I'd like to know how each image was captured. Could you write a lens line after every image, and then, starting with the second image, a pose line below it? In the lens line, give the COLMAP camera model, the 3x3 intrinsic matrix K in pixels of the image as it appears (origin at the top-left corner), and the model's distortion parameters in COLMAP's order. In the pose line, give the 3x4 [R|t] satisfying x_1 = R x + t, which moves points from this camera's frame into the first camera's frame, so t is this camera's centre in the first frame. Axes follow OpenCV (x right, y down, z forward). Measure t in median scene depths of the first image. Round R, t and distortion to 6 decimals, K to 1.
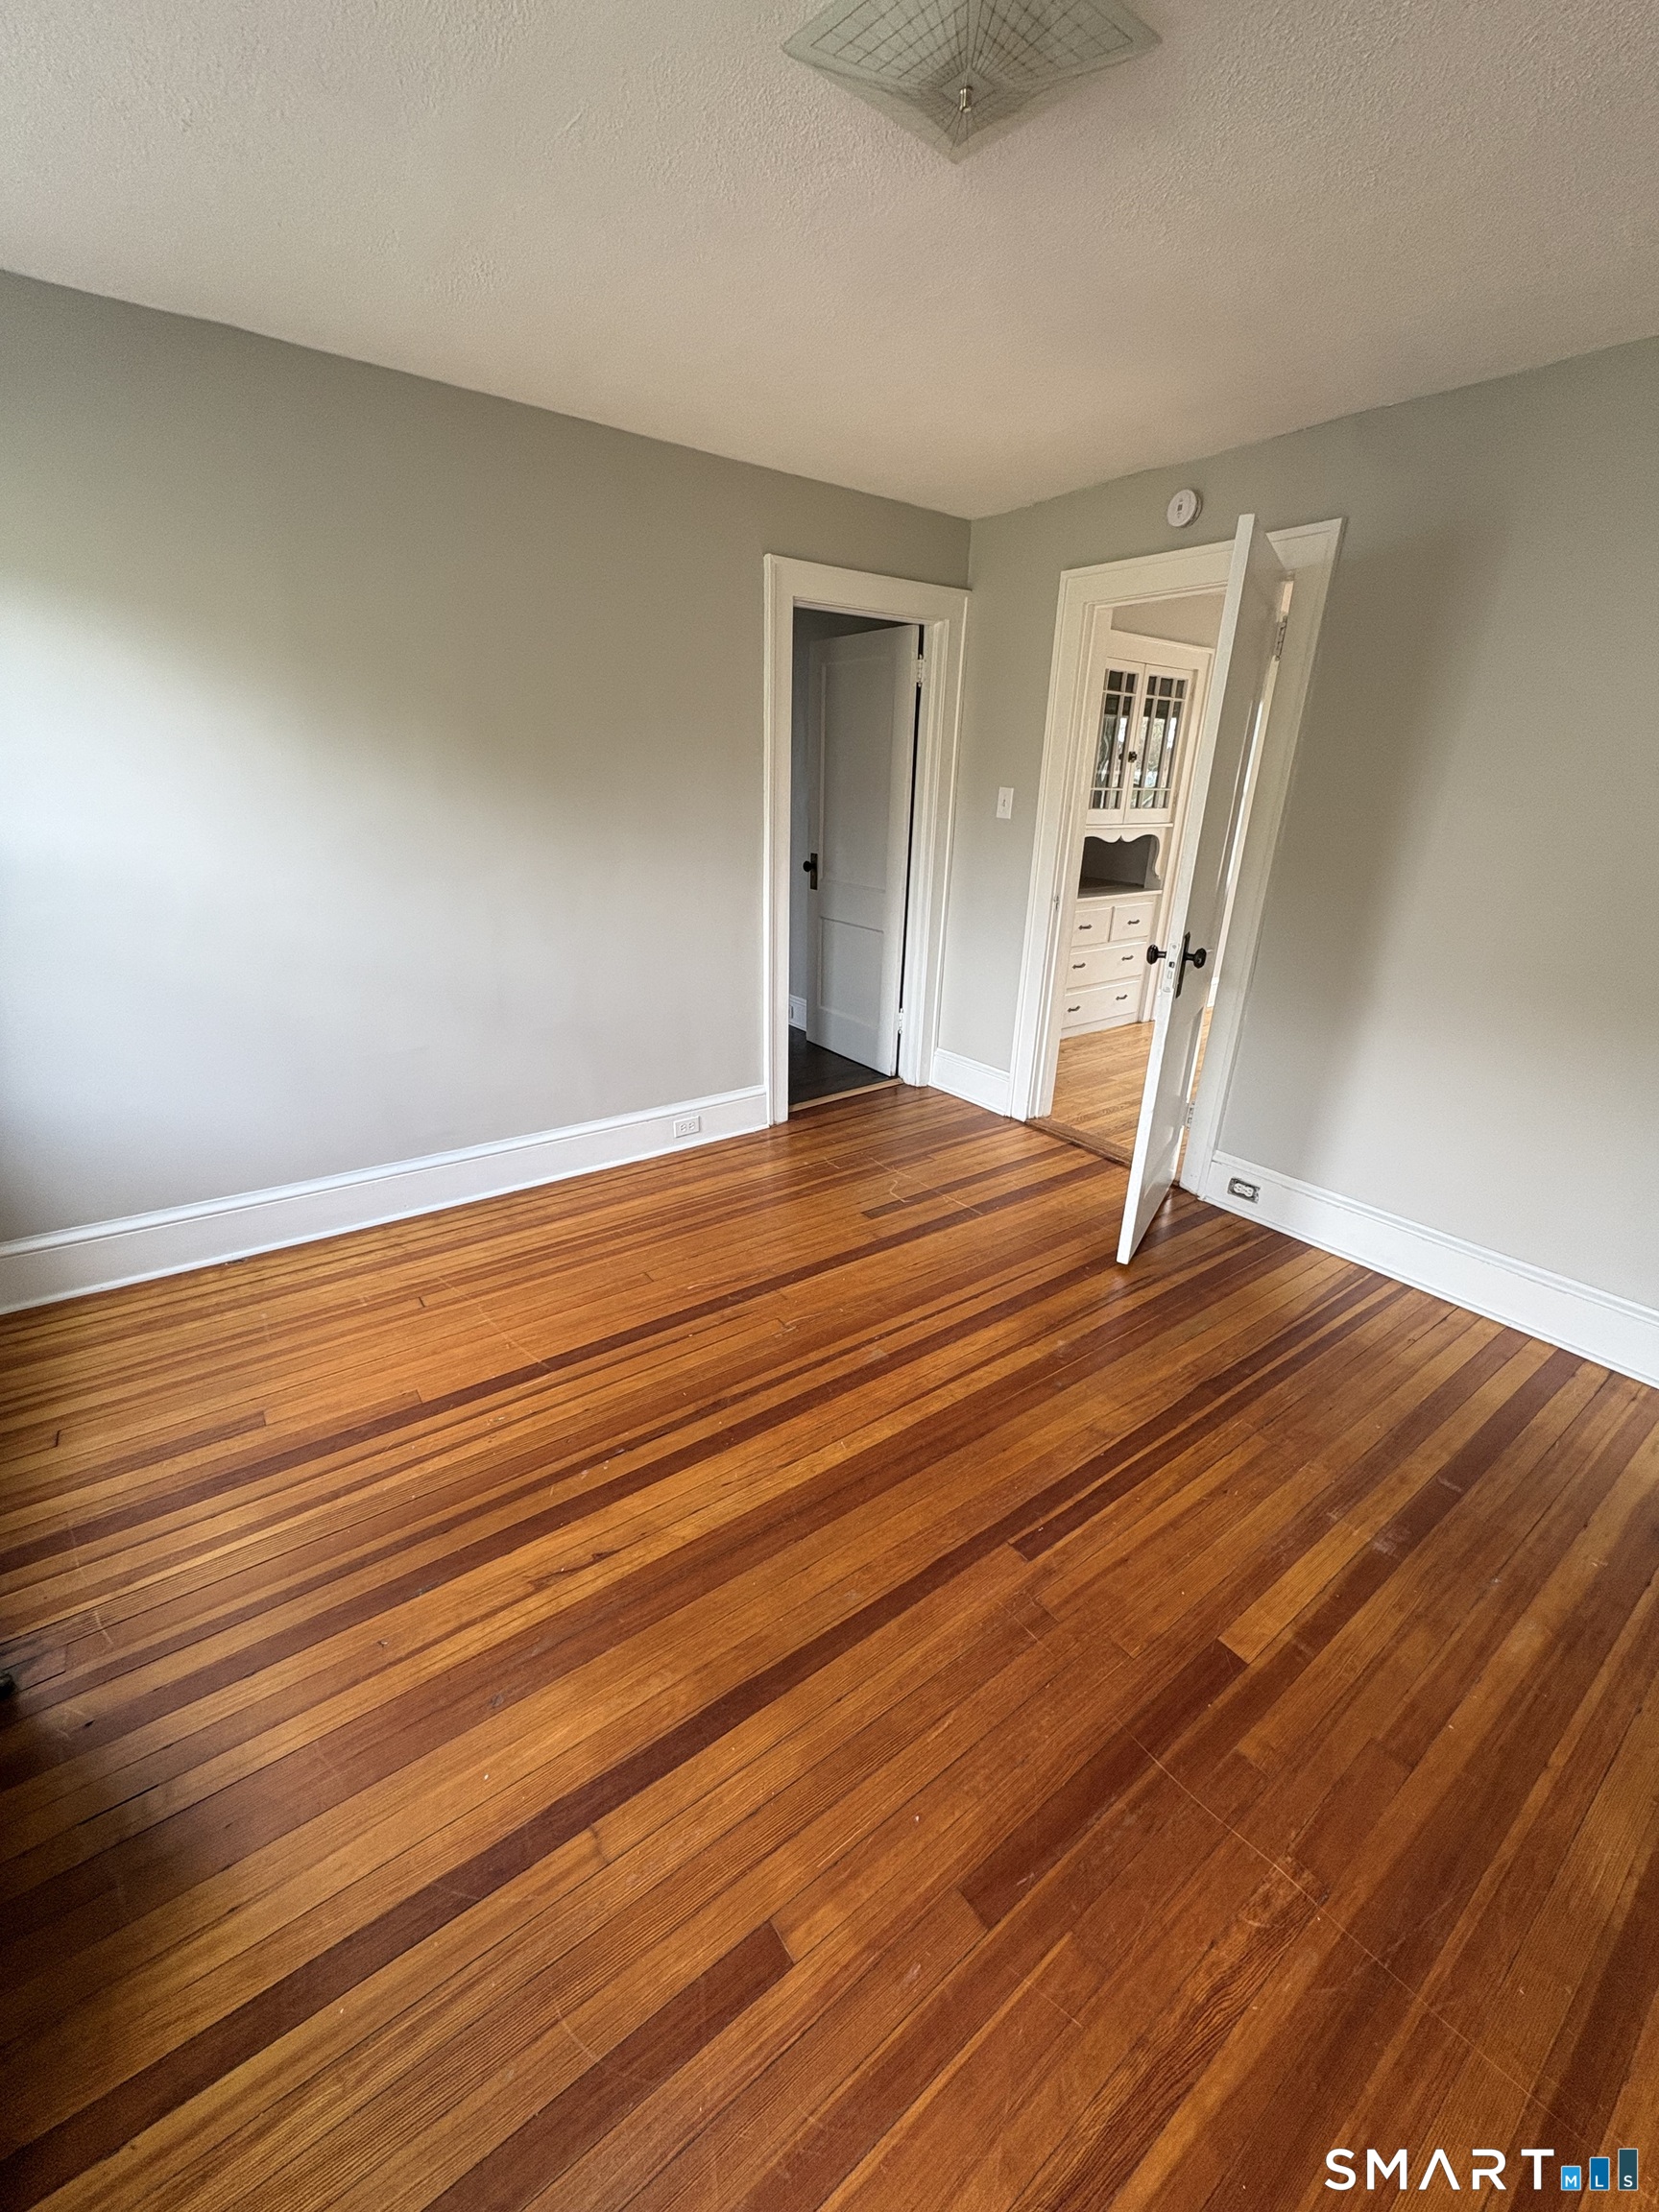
lens RADIAL K [[878.0, 0, 827.6], [0, 878.0, 1104.8], [0, 0, 1]] dist [0.000805, 0.000171]
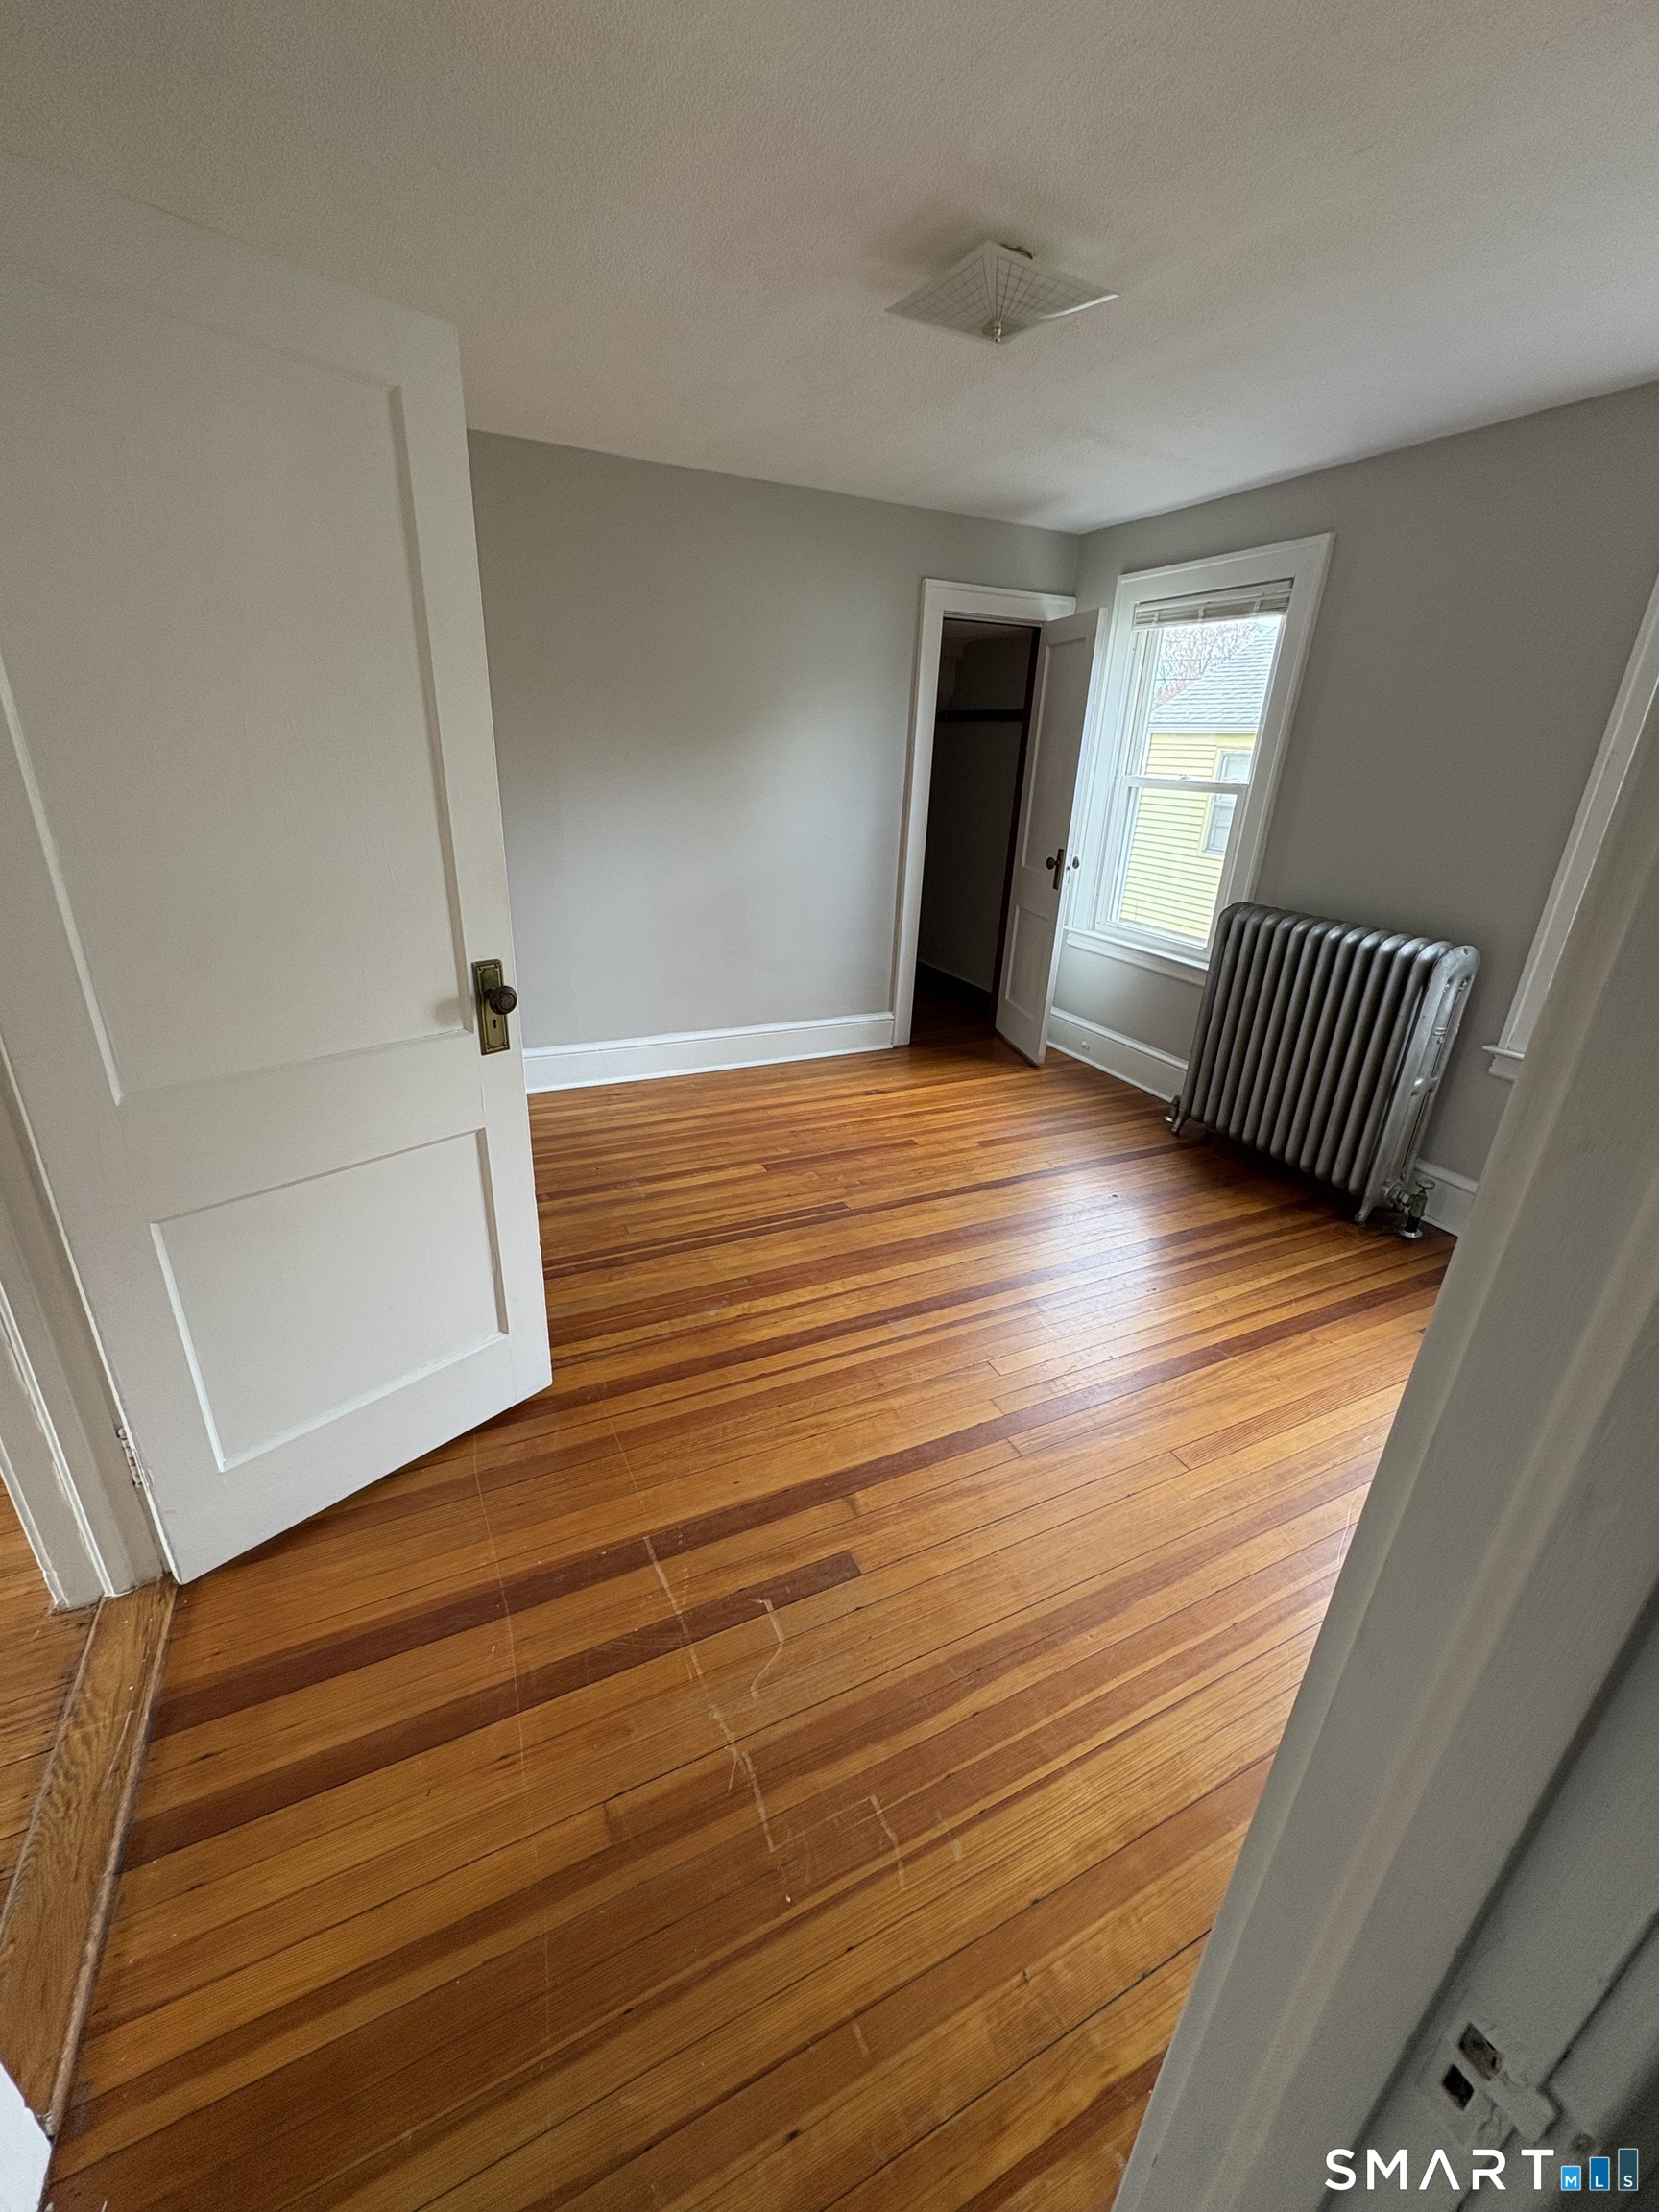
lens RADIAL K [[878.0, 0, 827.6], [0, 878.0, 1104.8], [0, 0, 1]] dist [0.000805, 0.000171]
pose [[-0.980957, -0.128290, 0.145828, 0.026327], [0.004891, 0.734257, 0.678854, -0.726788], [-0.194165, 0.666639, -0.719647, 1.926031]]
